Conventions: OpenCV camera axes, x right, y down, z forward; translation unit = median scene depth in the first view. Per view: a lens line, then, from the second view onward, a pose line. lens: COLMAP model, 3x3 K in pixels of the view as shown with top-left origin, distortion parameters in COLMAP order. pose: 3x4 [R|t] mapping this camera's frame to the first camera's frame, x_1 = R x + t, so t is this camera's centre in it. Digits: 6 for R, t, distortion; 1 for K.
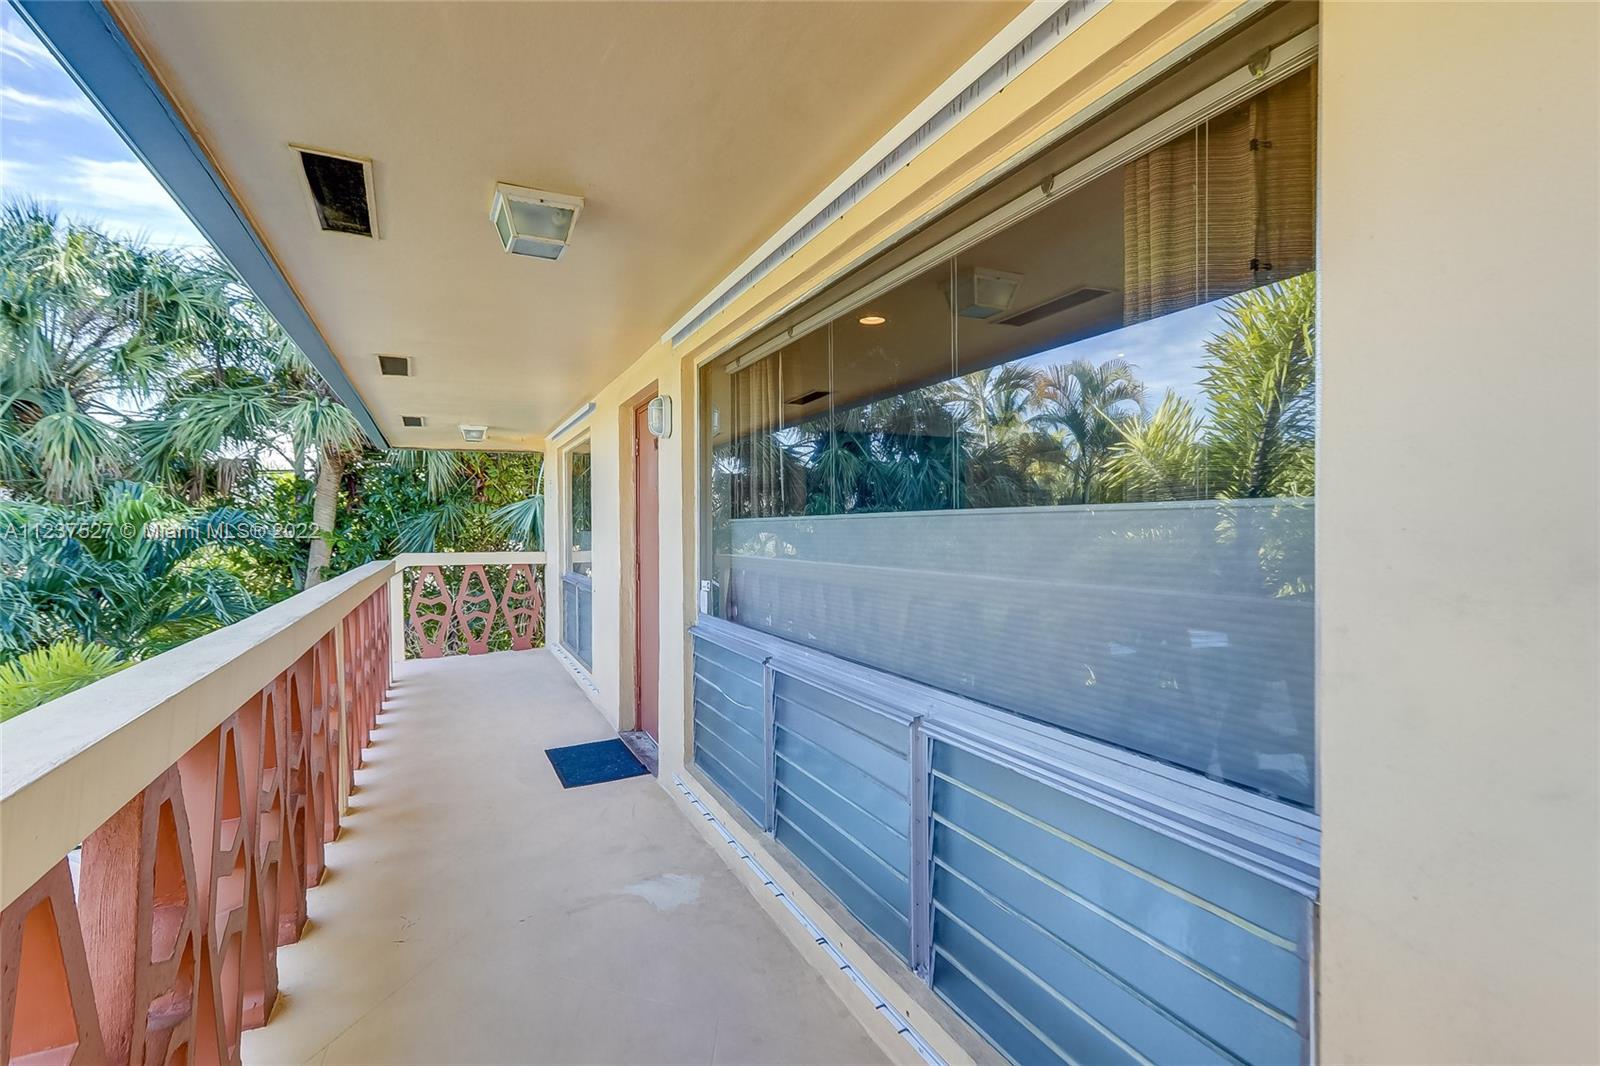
lens RADIAL K [[721.2, 0, 803.4], [0, 721.2, 527.8], [0, 0, 1]] dist [0.000539, 0.000284]
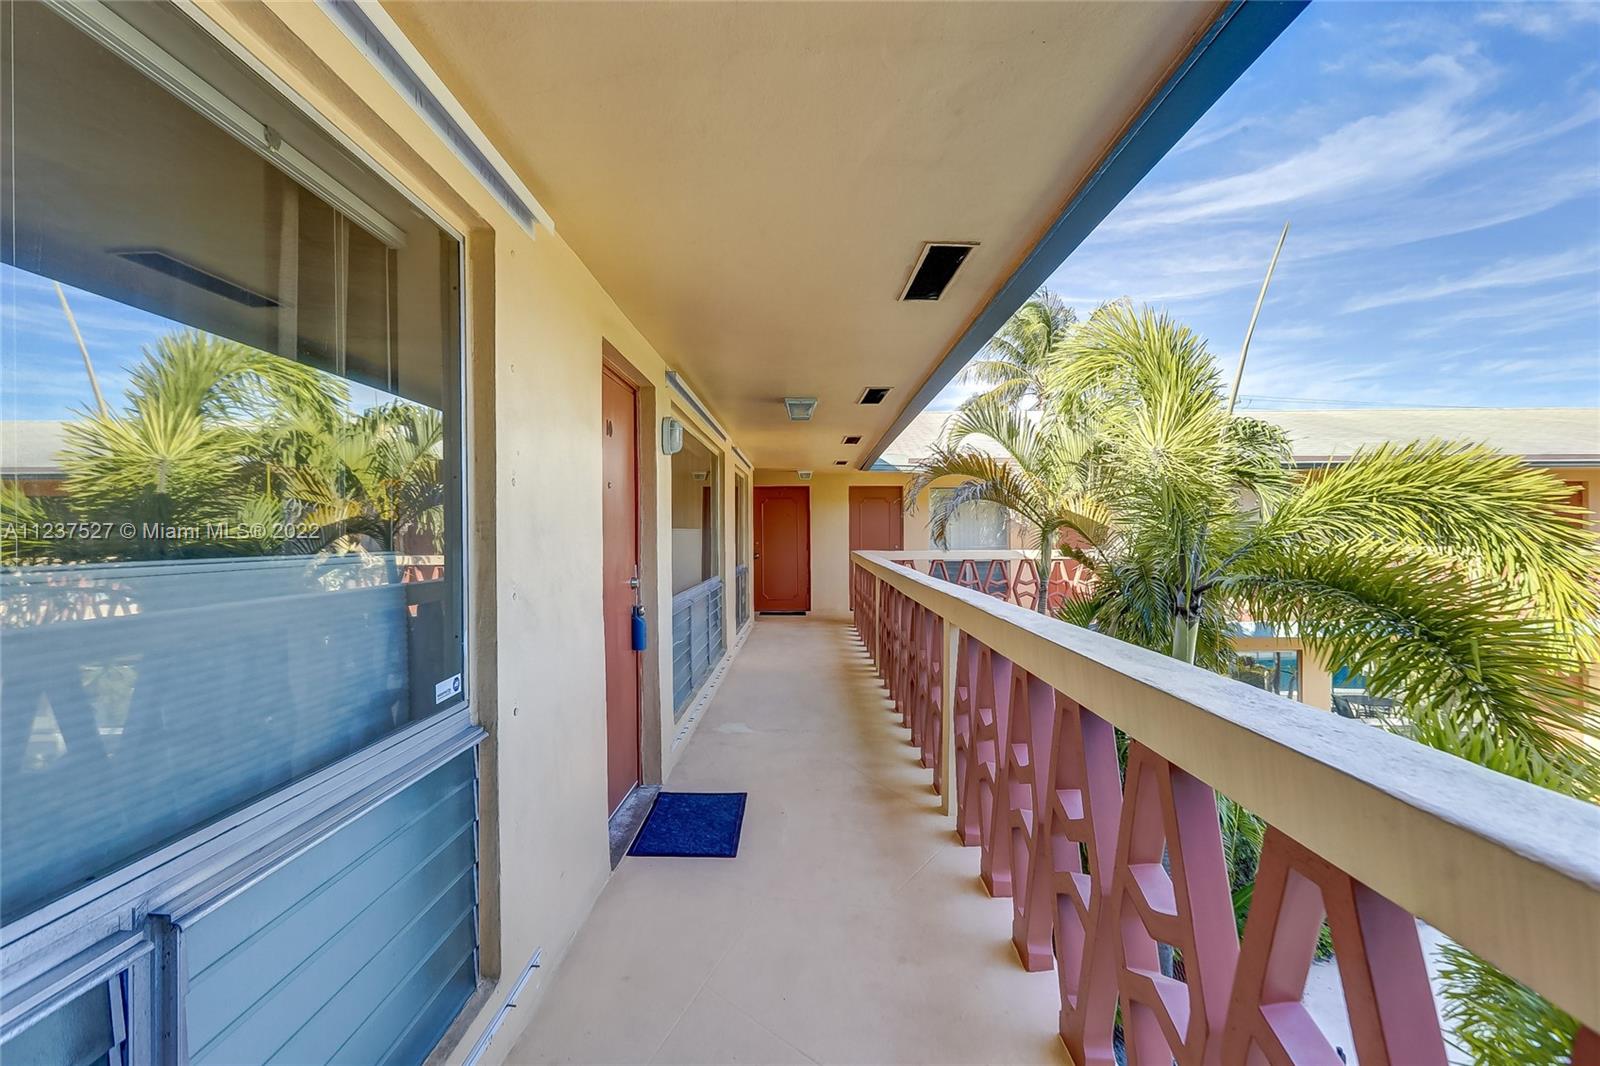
lens RADIAL K [[736.9, 0, 805.4], [0, 736.9, 538.7], [0, 0, 1]] dist [0.002571, 0.000744]
pose [[-0.897803, -0.023726, 0.439758, -0.675311], [-0.020135, 0.999715, 0.012830, 0.002367], [-0.439937, 0.002665, -0.898025, 1.512467]]
